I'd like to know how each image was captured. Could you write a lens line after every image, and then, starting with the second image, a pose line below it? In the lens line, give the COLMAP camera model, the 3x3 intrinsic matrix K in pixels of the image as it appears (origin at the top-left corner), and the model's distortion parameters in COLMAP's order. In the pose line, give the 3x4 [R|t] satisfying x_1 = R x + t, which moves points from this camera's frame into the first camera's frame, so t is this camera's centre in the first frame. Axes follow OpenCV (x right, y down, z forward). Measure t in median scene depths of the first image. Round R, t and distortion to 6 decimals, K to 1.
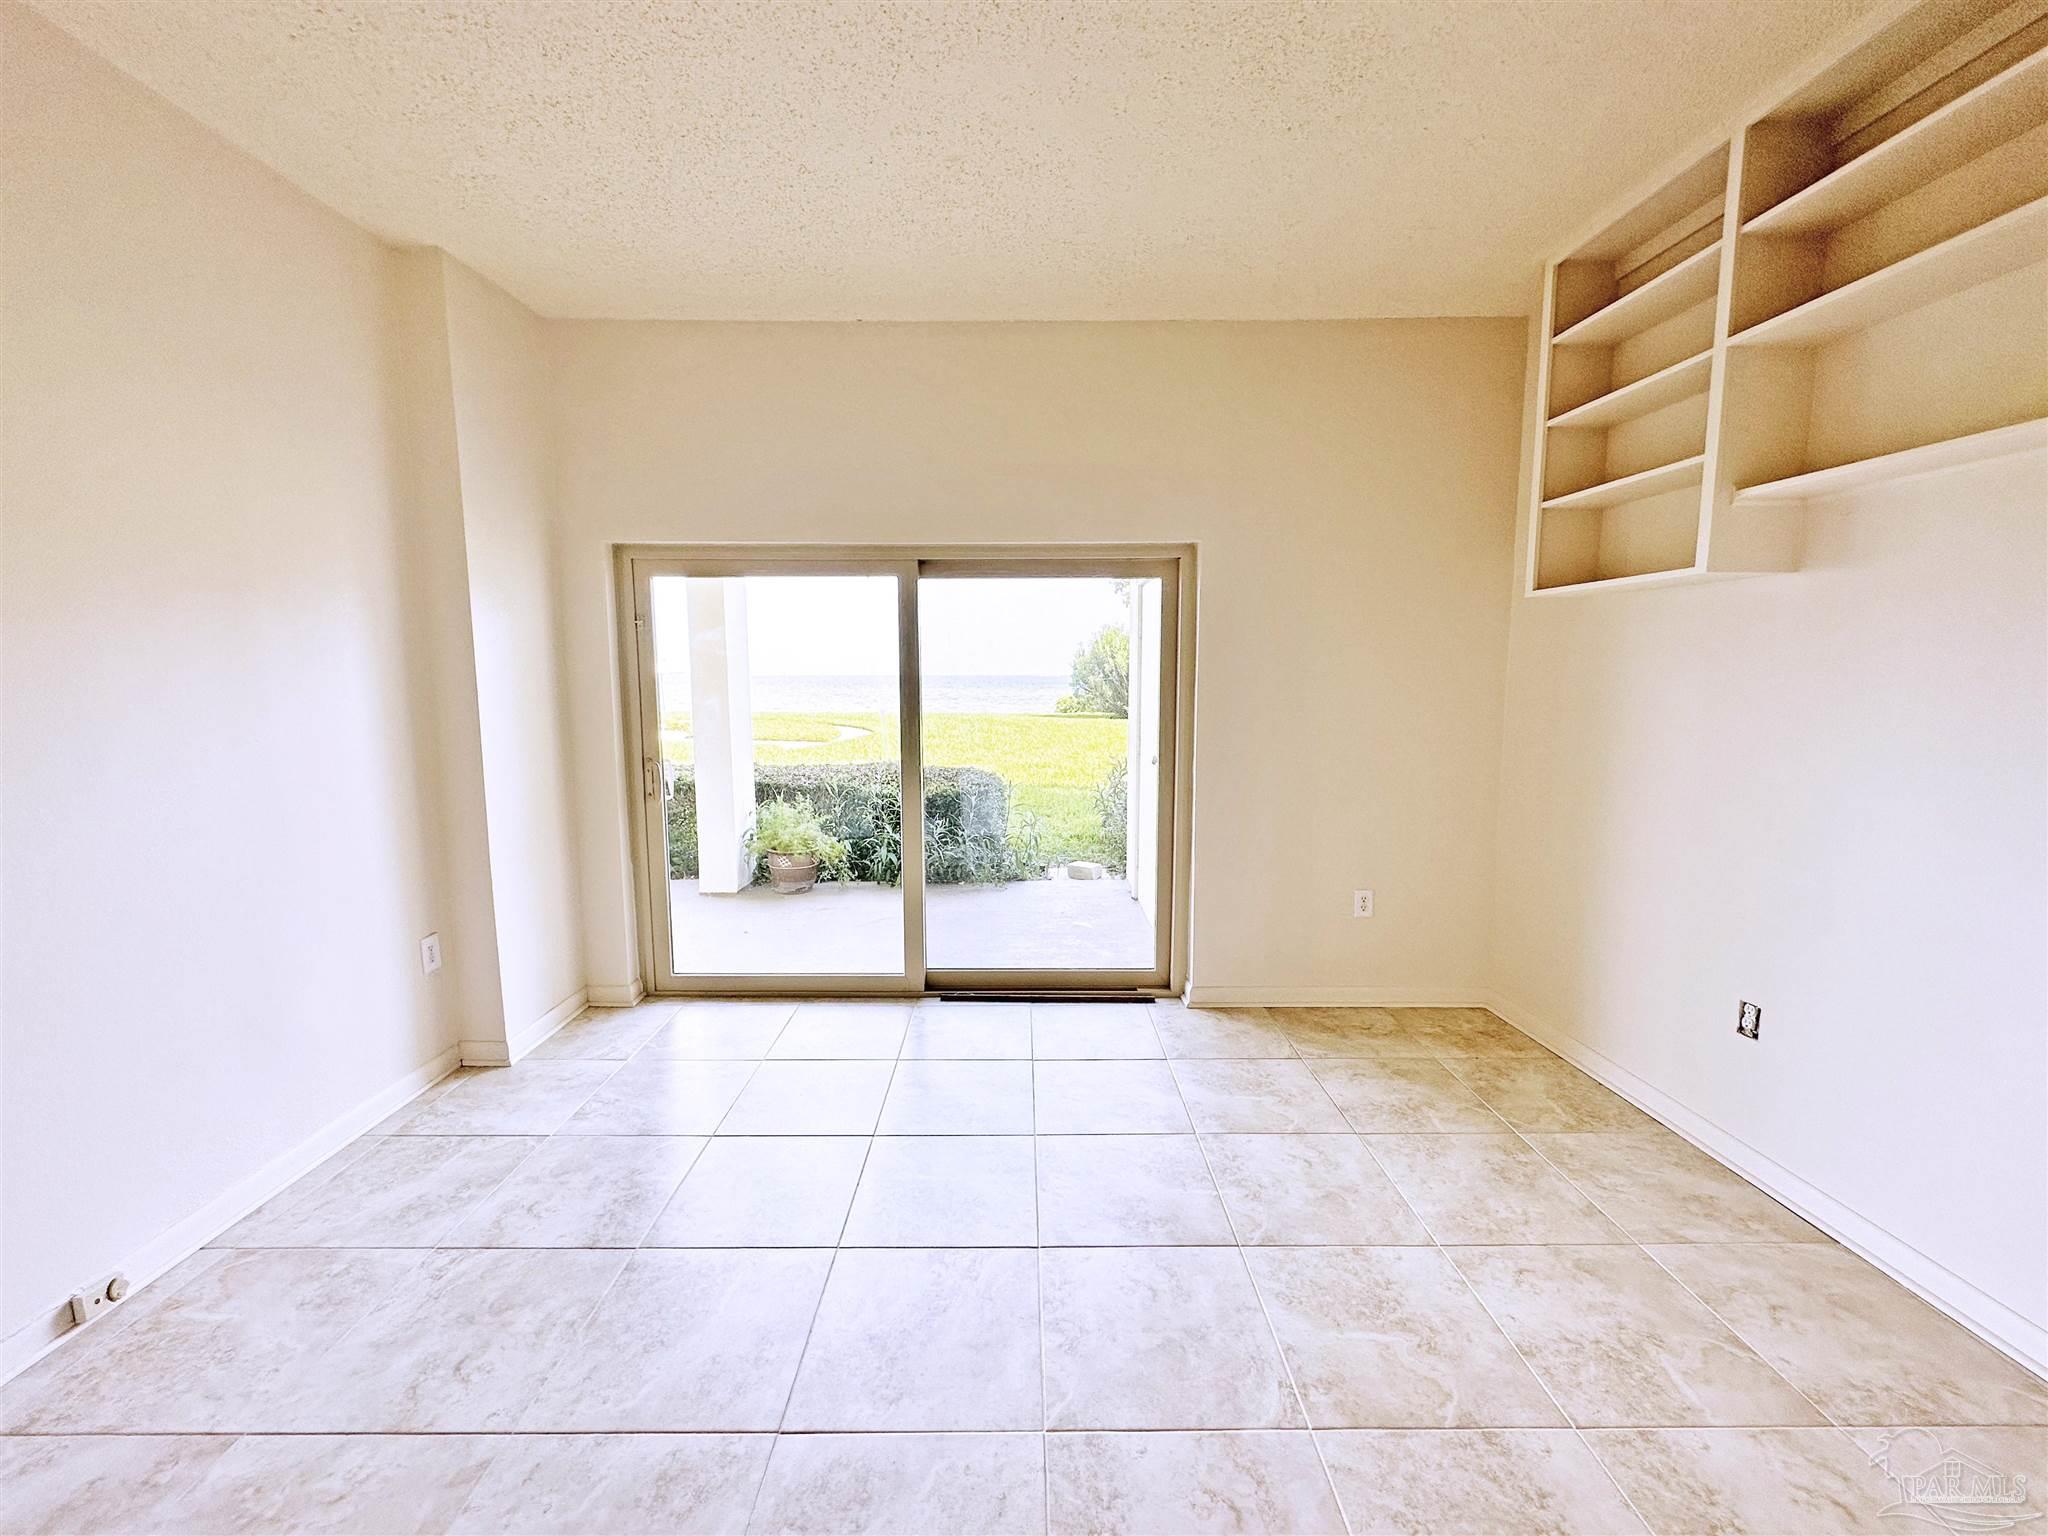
lens RADIAL K [[836.6, 0, 1028.7], [0, 836.6, 765.4], [0, 0, 1]] dist [0.002590, 0.000734]
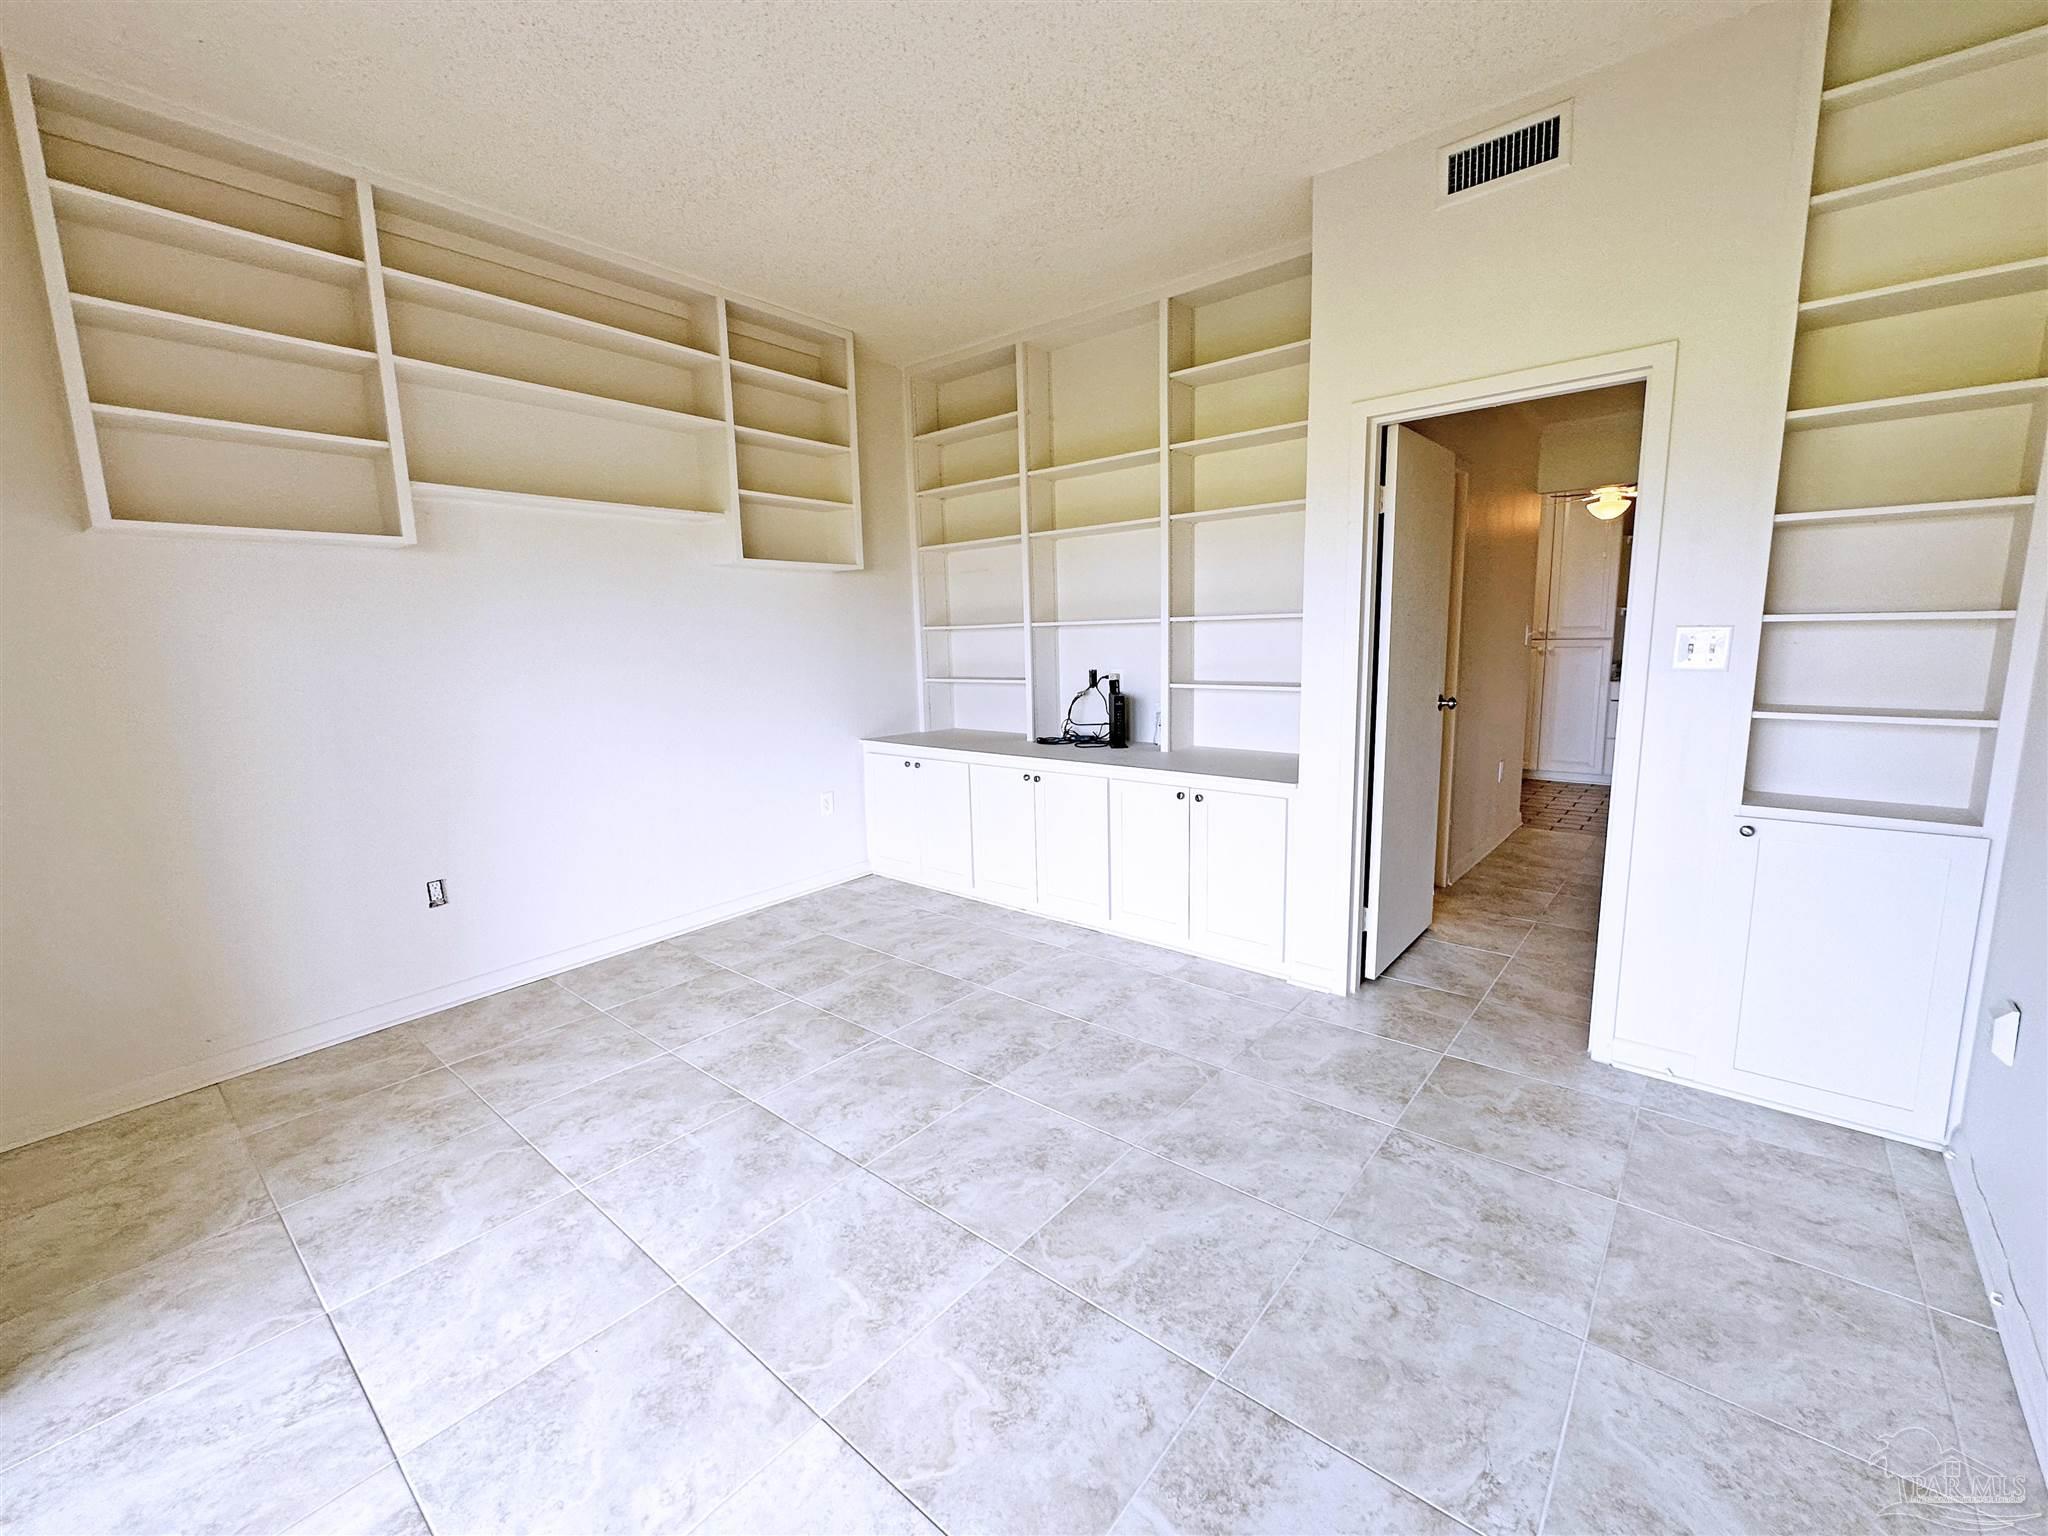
lens RADIAL K [[836.6, 0, 1026.9], [0, 836.6, 769.5], [0, 0, 1]] dist [0.002590, 0.000734]
pose [[-0.763001, -0.085160, 0.640763, -0.659483], [0.099598, 0.963957, 0.246711, -0.113291], [-0.638678, 0.252060, -0.727019, 1.296495]]
